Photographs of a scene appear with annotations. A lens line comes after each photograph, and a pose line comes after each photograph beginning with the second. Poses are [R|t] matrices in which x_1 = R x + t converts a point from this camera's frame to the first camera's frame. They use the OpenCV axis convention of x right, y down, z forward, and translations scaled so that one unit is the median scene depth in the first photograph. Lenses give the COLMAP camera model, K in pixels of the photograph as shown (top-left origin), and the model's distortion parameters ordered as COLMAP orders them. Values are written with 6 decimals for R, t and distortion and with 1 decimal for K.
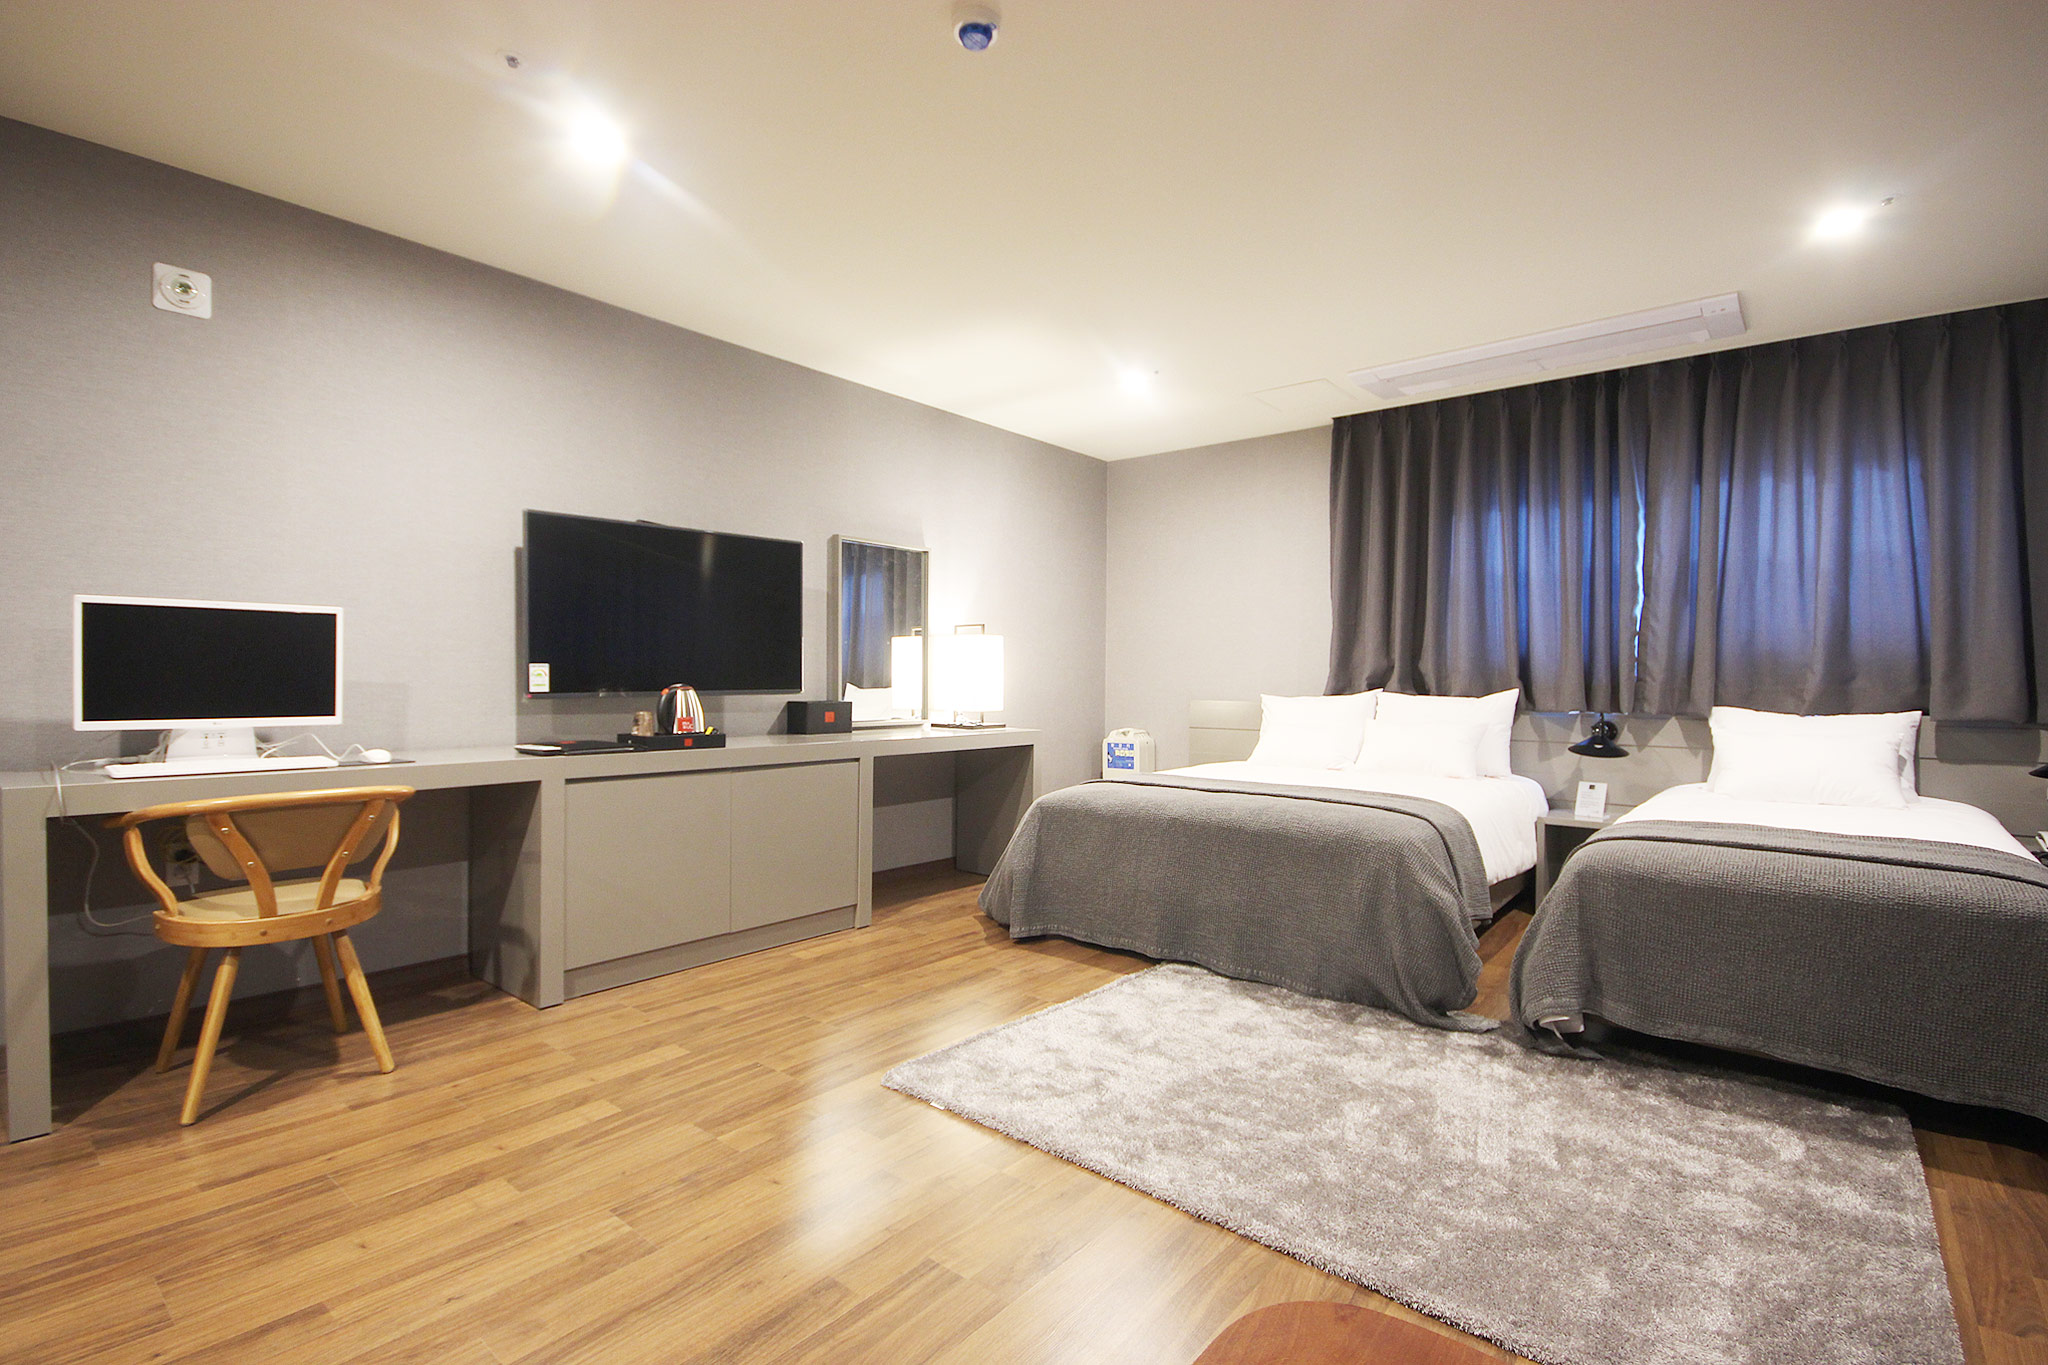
lens RADIAL K [[957.5, 0, 1024.0], [0, 957.5, 682.5], [0, 0, 1]] dist [0.013458, -0.013085]
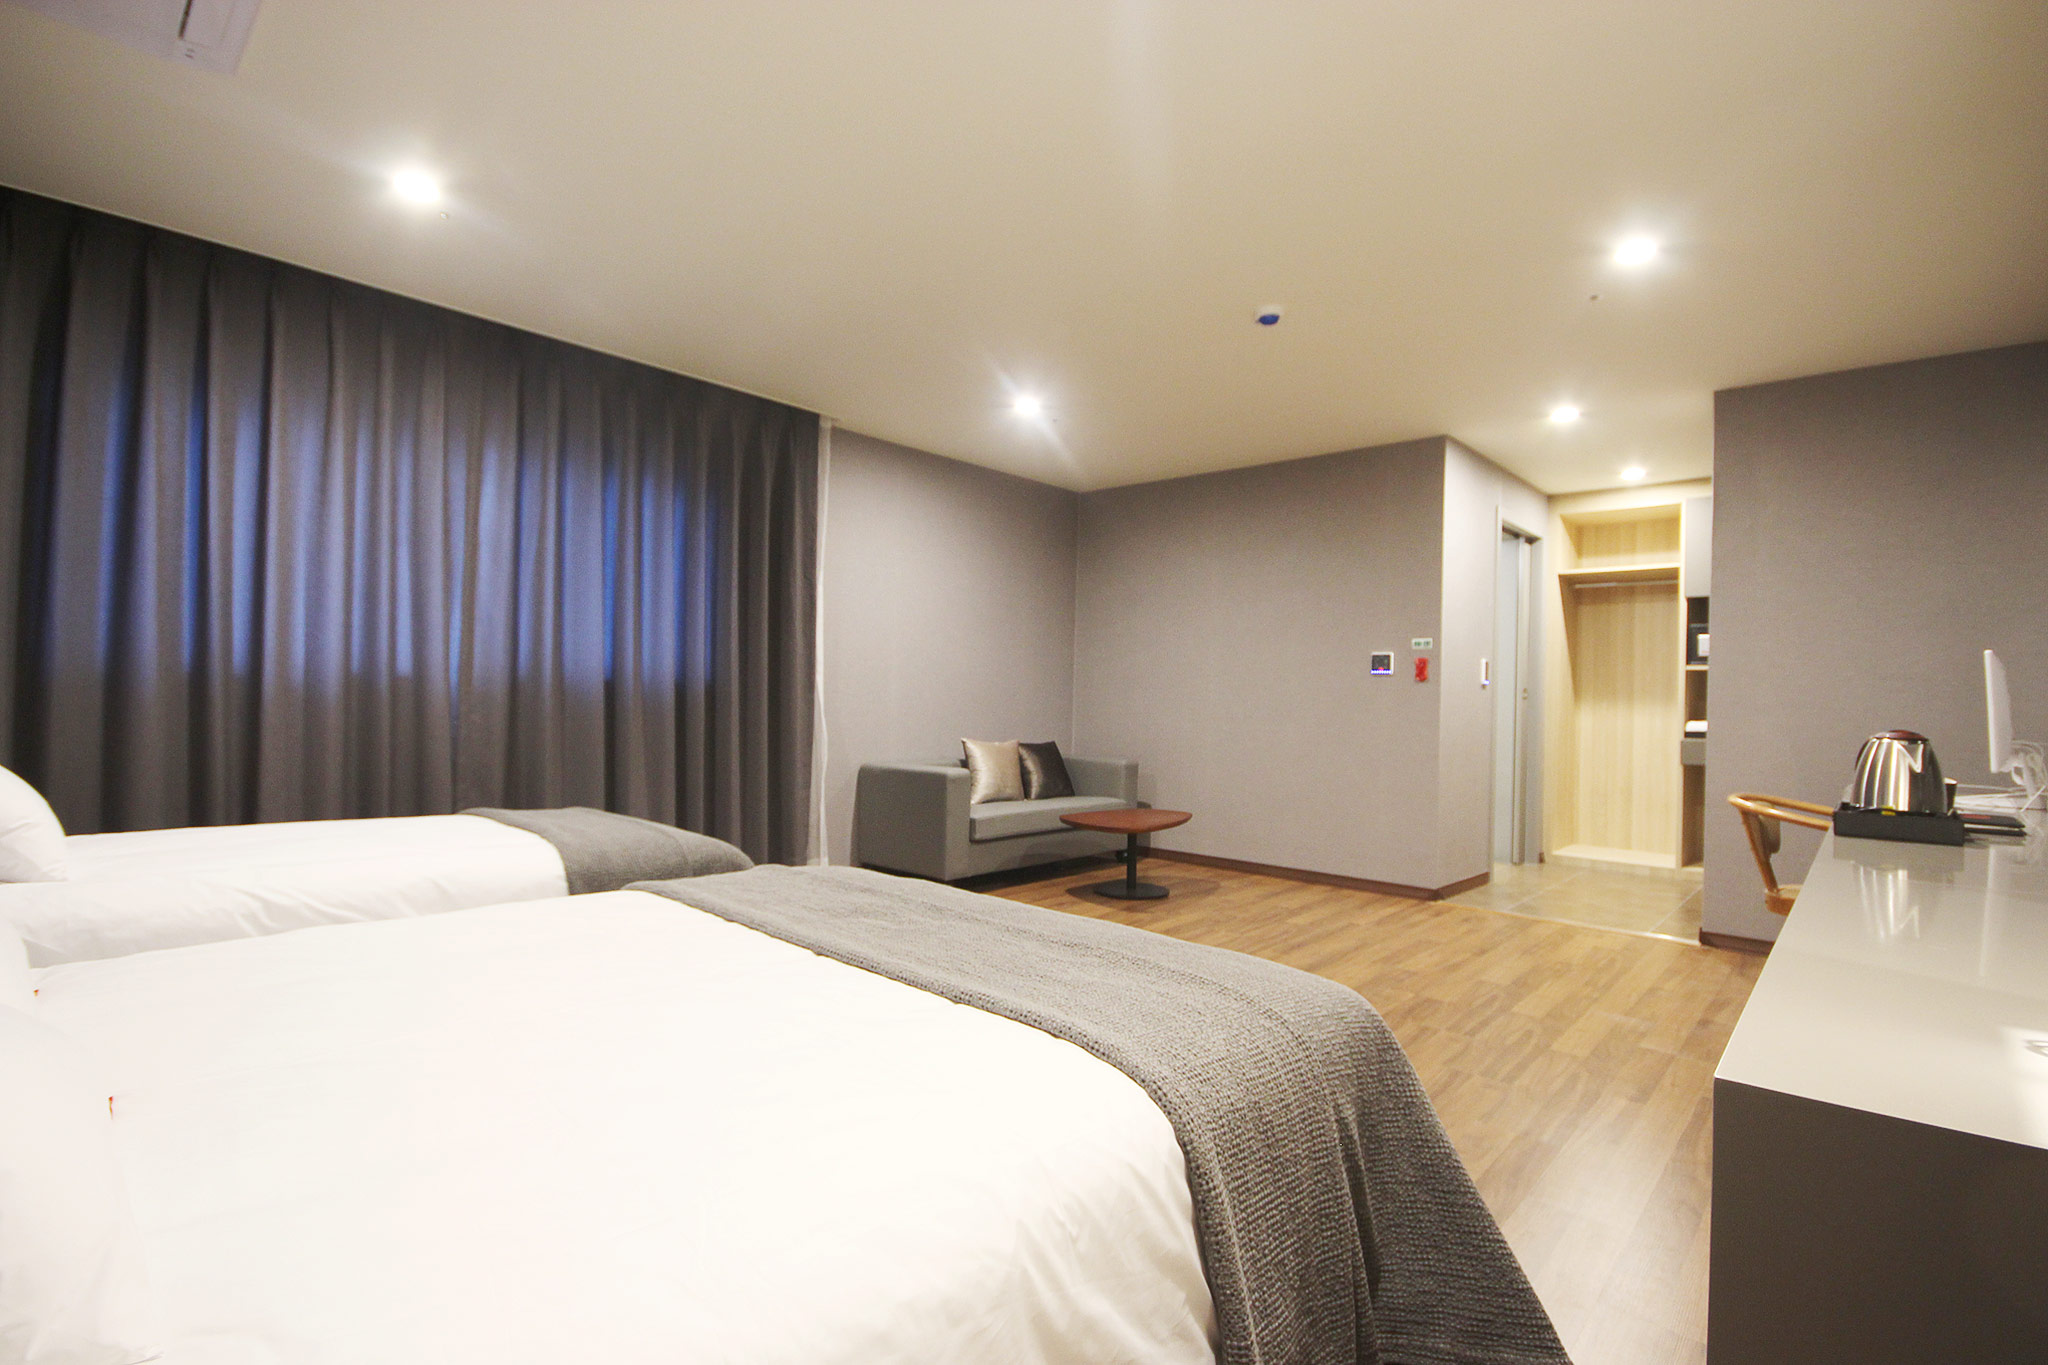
lens RADIAL K [[957.5, 0, 1024.0], [0, 957.5, 682.5], [0, 0, 1]] dist [0.013458, -0.013085]
pose [[-0.998672, -0.029820, 0.042021, 0.169727], [-0.029789, 0.999555, 0.001365, -0.017323], [-0.042043, 0.000111, -0.999116, 1.559324]]
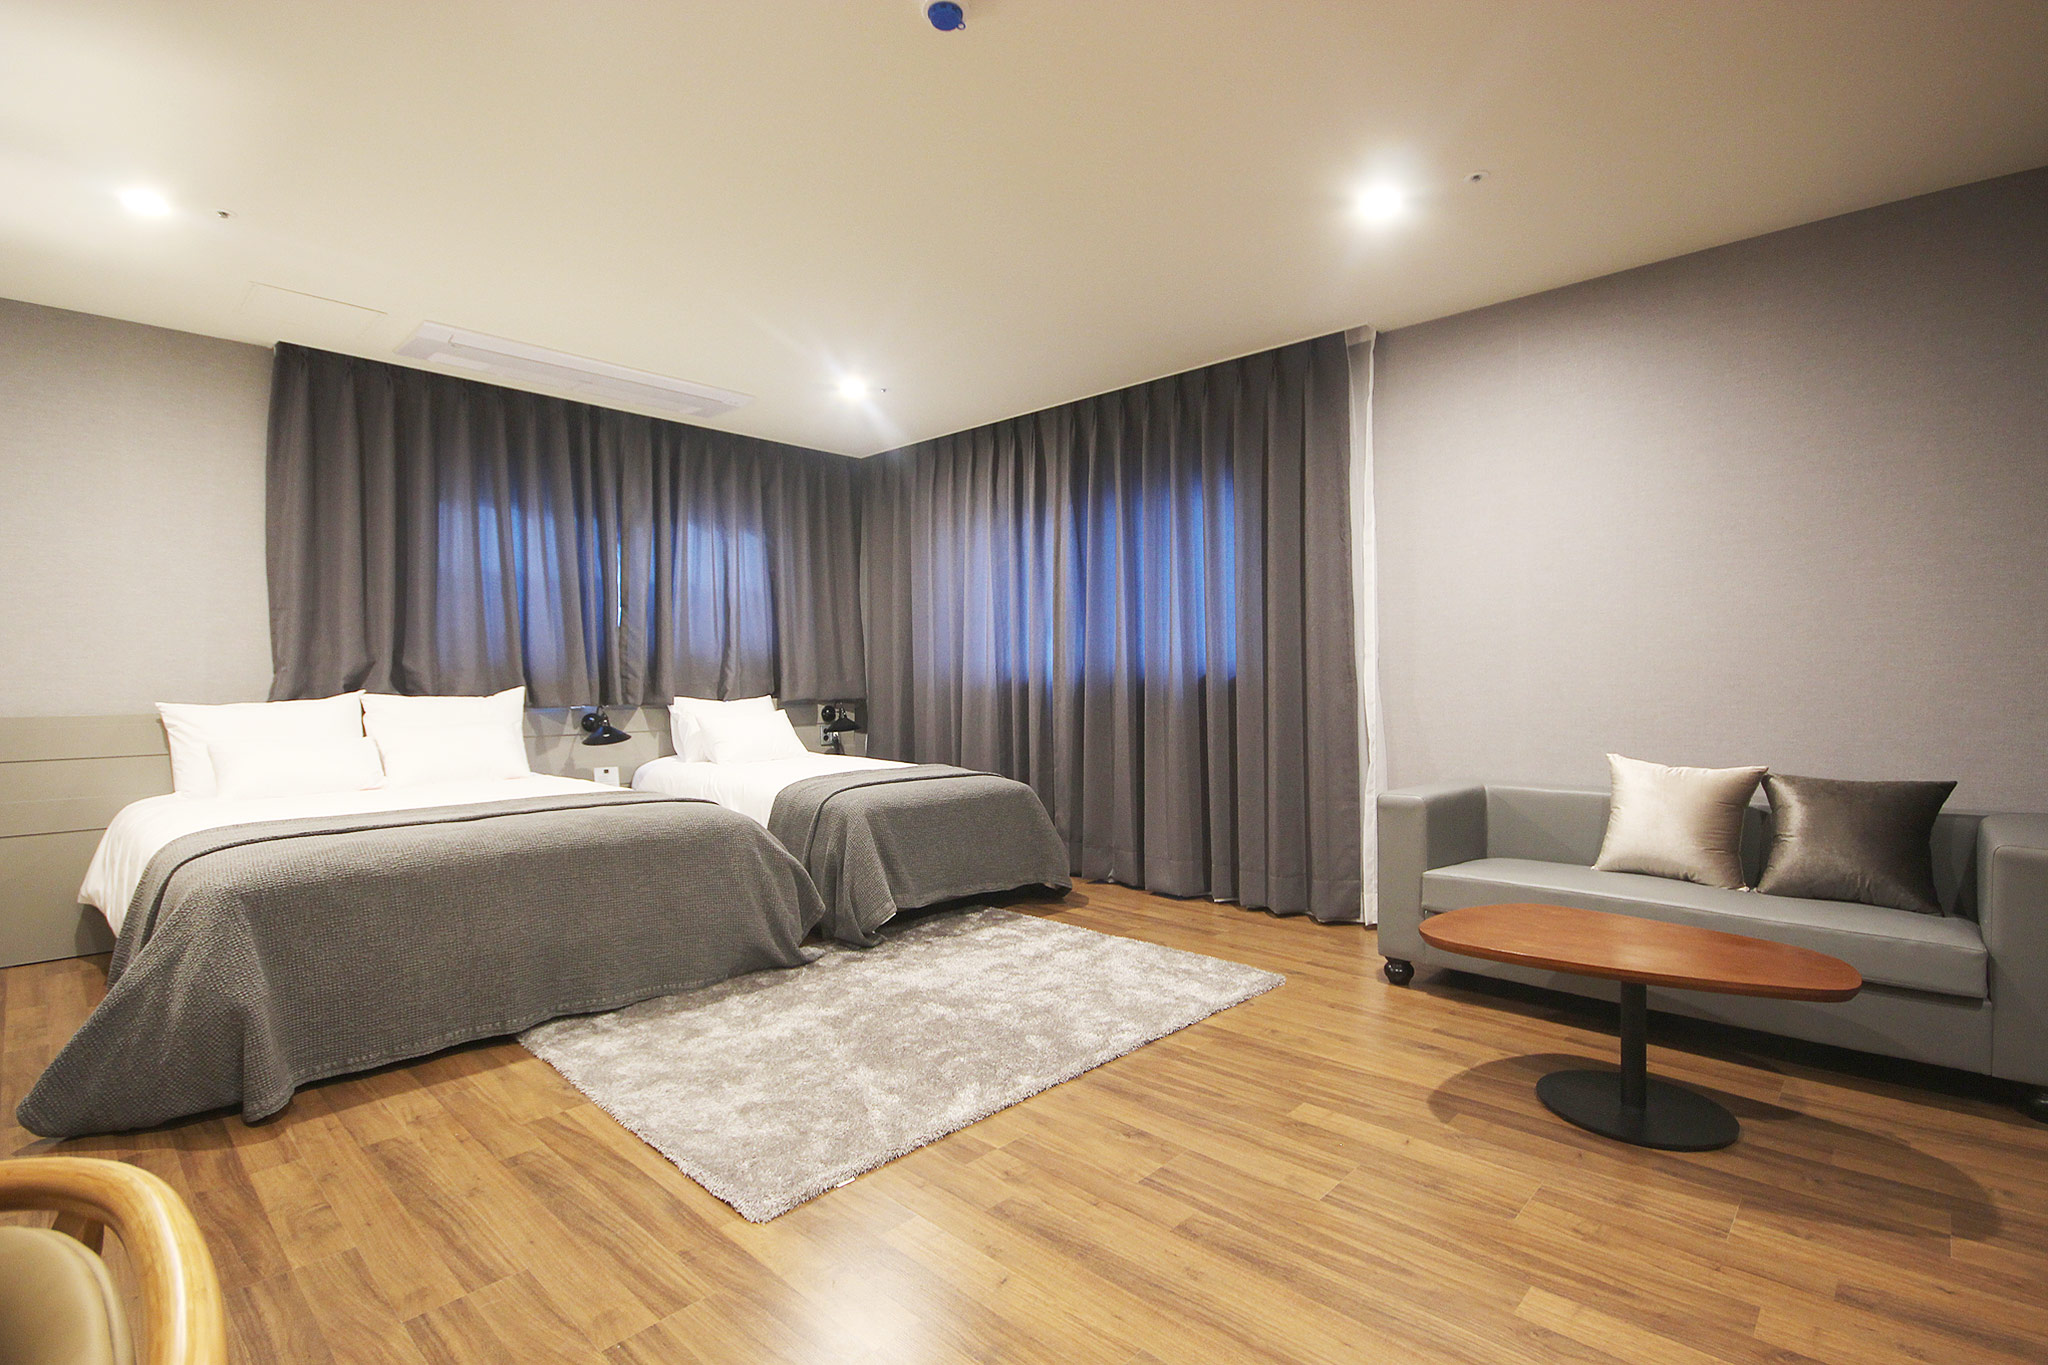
lens RADIAL K [[957.5, 0, 1024.0], [0, 957.5, 682.5], [0, 0, 1]] dist [0.013458, -0.013085]
pose [[0.061812, -0.013486, 0.997997, -0.590407], [0.008028, 0.999883, 0.013014, -0.008064], [-0.998056, 0.007208, 0.061913, 0.501063]]
